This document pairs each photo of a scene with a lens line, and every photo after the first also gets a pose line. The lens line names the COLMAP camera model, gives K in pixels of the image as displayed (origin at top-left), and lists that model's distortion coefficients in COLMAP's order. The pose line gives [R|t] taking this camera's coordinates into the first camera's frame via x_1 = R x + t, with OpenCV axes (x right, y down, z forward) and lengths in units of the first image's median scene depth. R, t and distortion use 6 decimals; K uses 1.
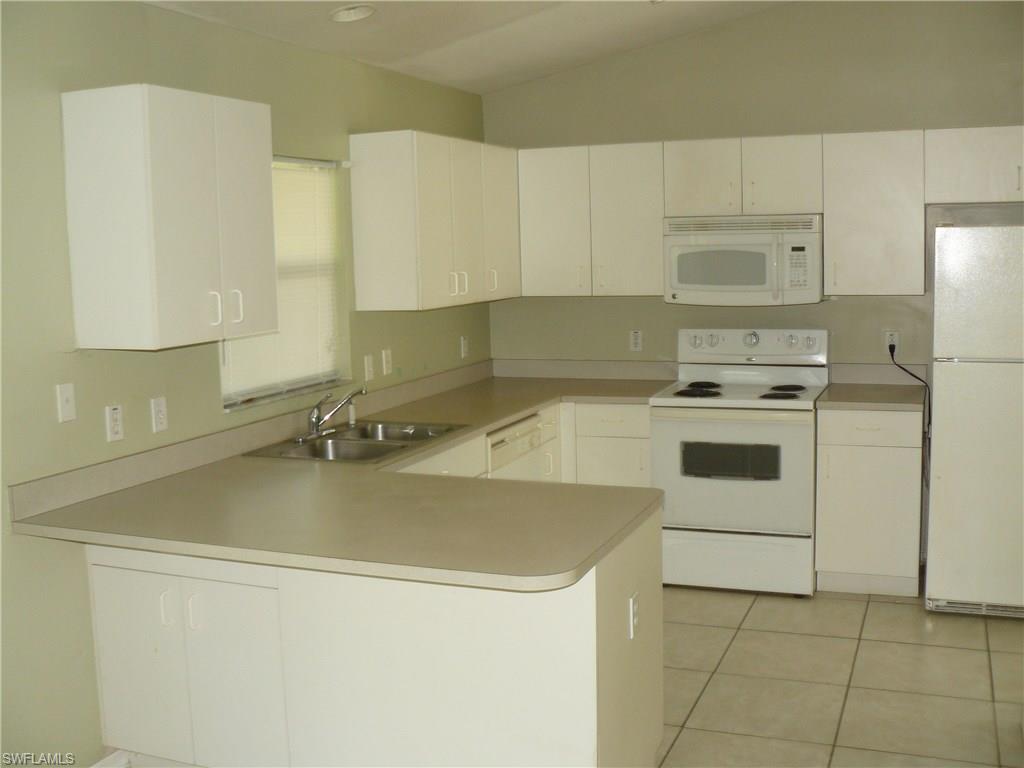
lens RADIAL K [[1100.9, 0, 512.0], [0, 1100.9, 384.0], [0, 0, 1]] dist [-0.165821, 0.206554]
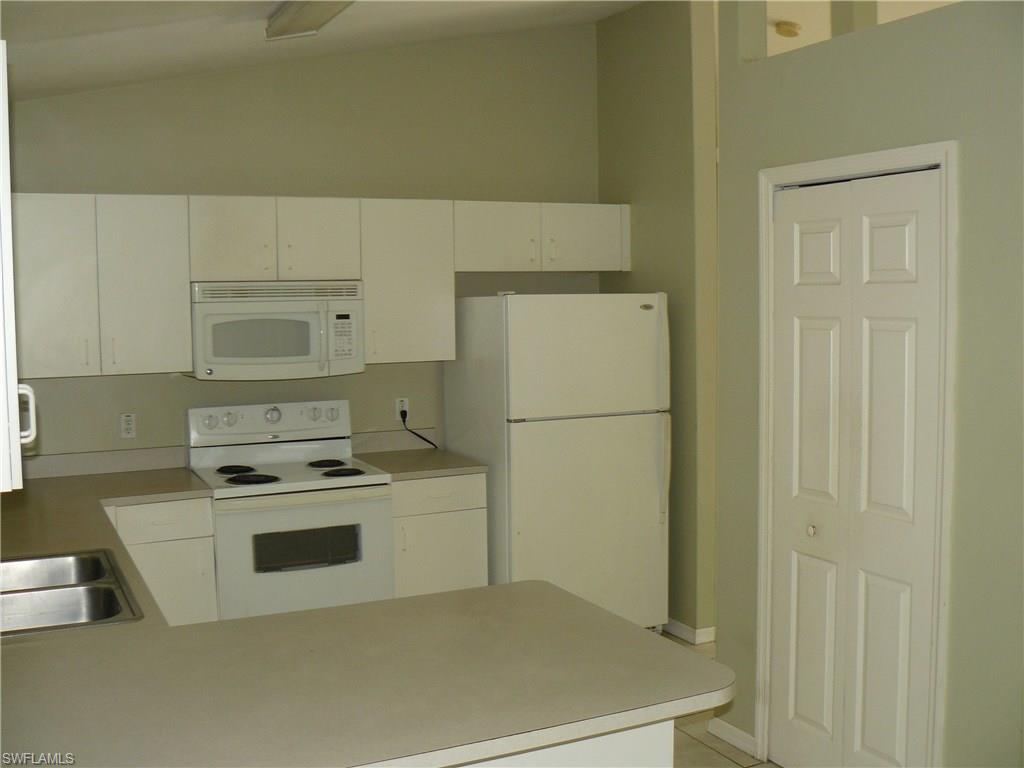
lens RADIAL K [[1100.9, 0, 512.0], [0, 1100.9, 384.0], [0, 0, 1]] dist [-0.165821, 0.206554]
pose [[0.665922, -0.044294, 0.744705, -0.348595], [0.088130, 0.995917, -0.019571, -0.032722], [-0.740797, 0.078664, 0.667107, 0.246964]]
